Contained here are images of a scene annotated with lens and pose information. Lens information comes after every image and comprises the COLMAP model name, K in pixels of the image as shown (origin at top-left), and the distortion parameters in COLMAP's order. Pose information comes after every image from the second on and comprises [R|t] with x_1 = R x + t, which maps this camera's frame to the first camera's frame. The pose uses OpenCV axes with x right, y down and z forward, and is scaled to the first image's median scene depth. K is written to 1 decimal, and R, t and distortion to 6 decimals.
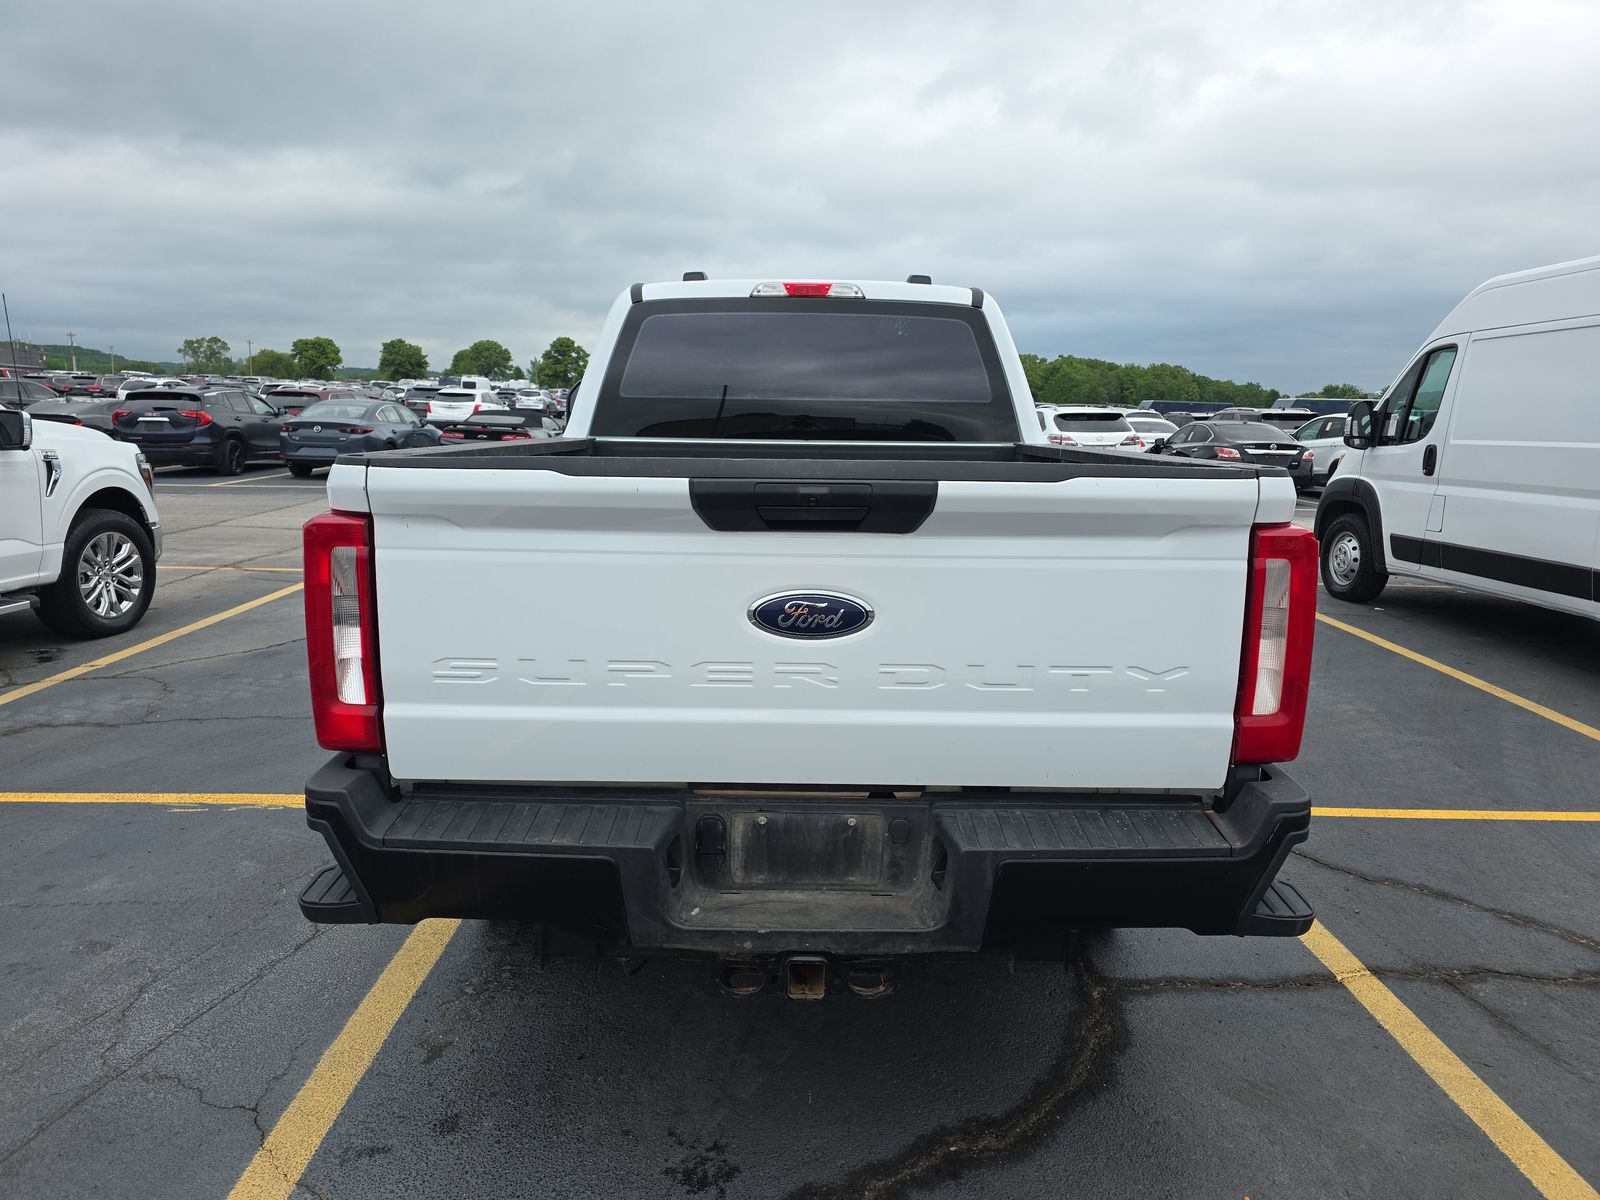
lens RADIAL K [[1065.3, 0, 807.7], [0, 1065.3, 602.5], [0, 0, 1]] dist [0.032218, -0.002284]
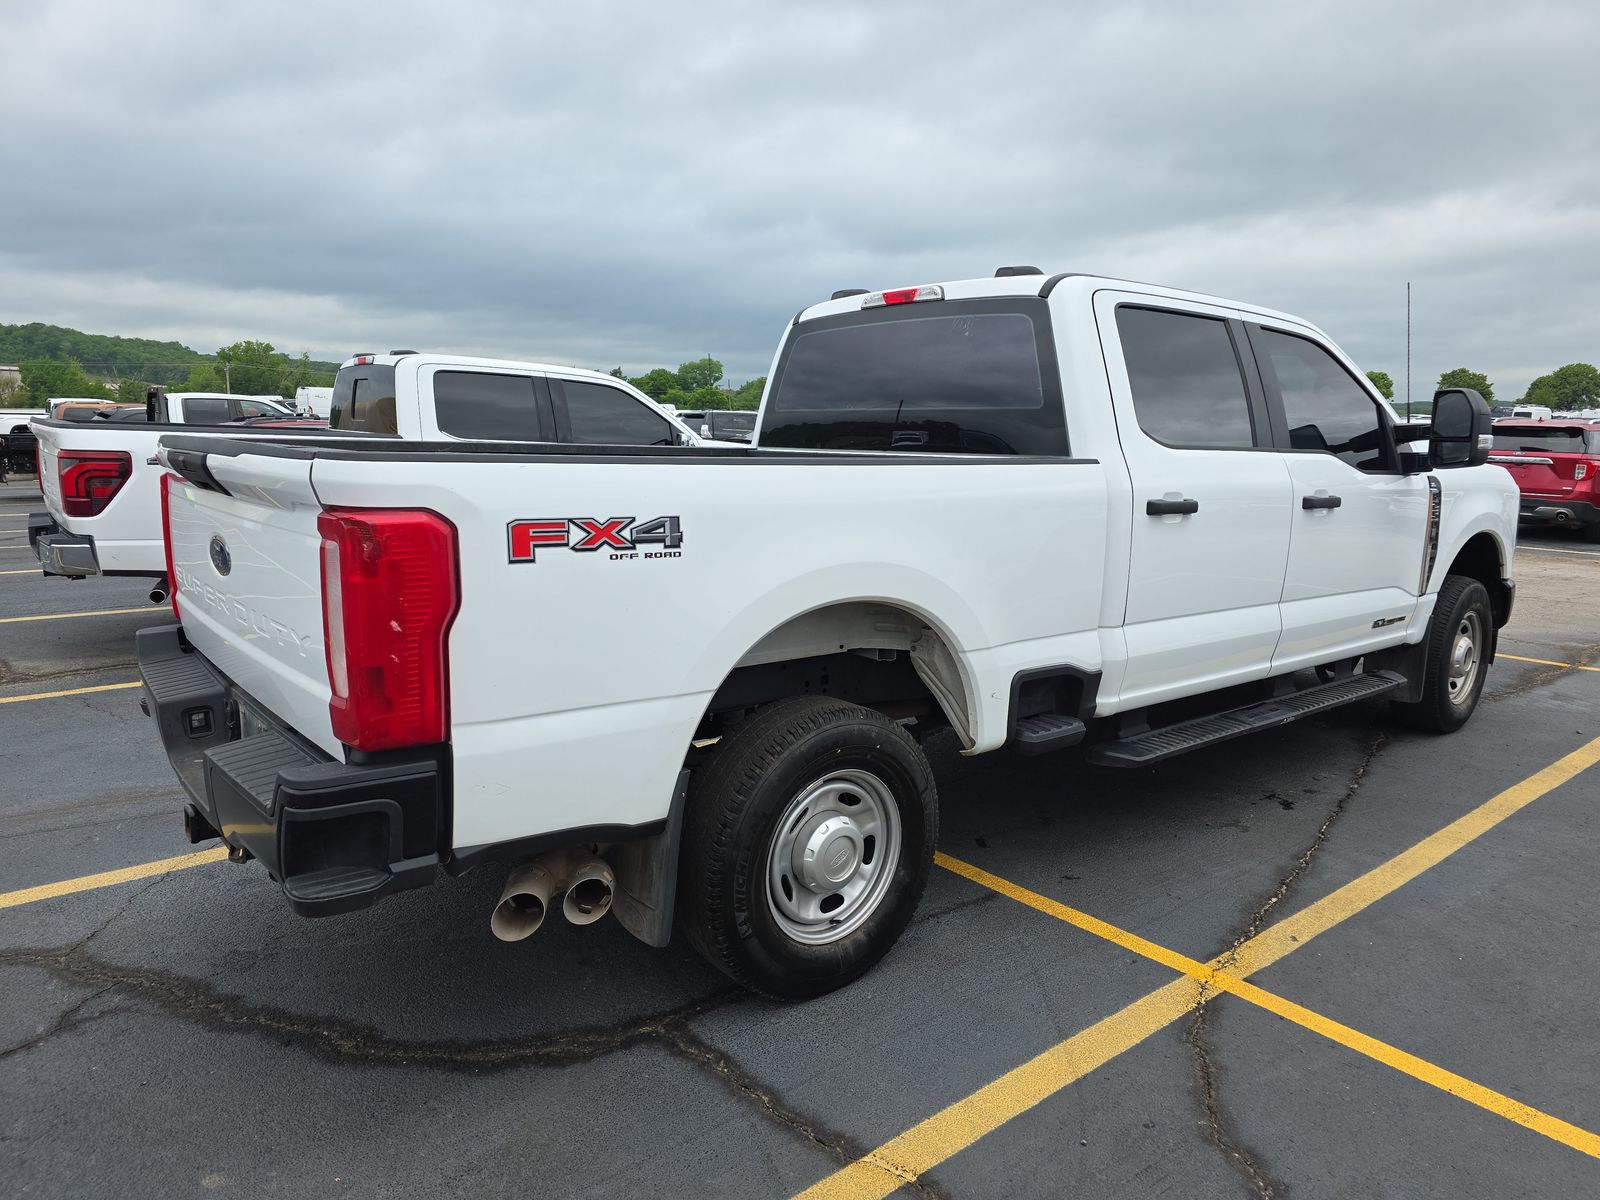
lens RADIAL K [[1065.3, 0, 807.7], [0, 1065.3, 602.5], [0, 0, 1]] dist [0.032218, -0.002284]
pose [[0.635983, 0.118662, -0.762525, 0.722331], [-0.142449, 0.989179, 0.035124, -0.039470], [0.758441, 0.086283, 0.646005, 0.330936]]
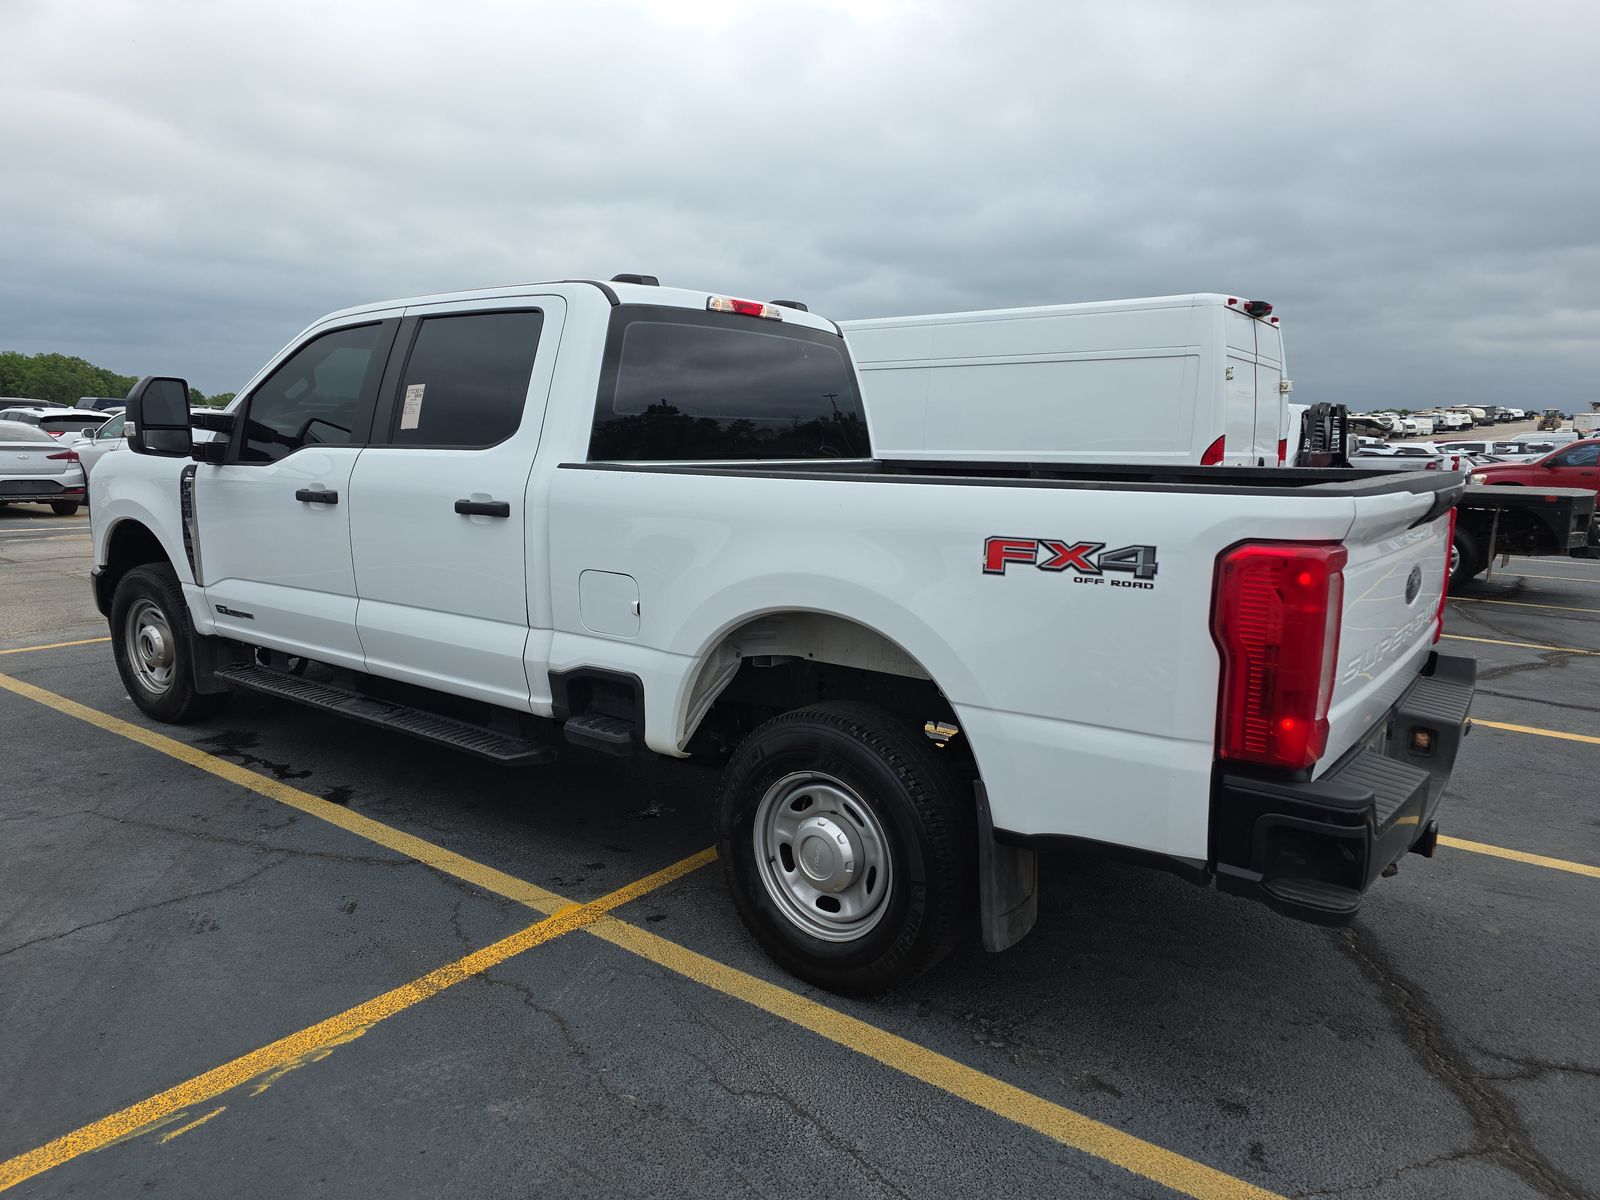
lens RADIAL K [[1065.3, 0, 807.7], [0, 1065.3, 602.5], [0, 0, 1]] dist [0.032218, -0.002284]
pose [[0.615559, -0.128749, 0.777503, -0.773001], [0.130126, 0.989628, 0.060853, -0.075423], [-0.777273, 0.063715, 0.625928, 0.354104]]
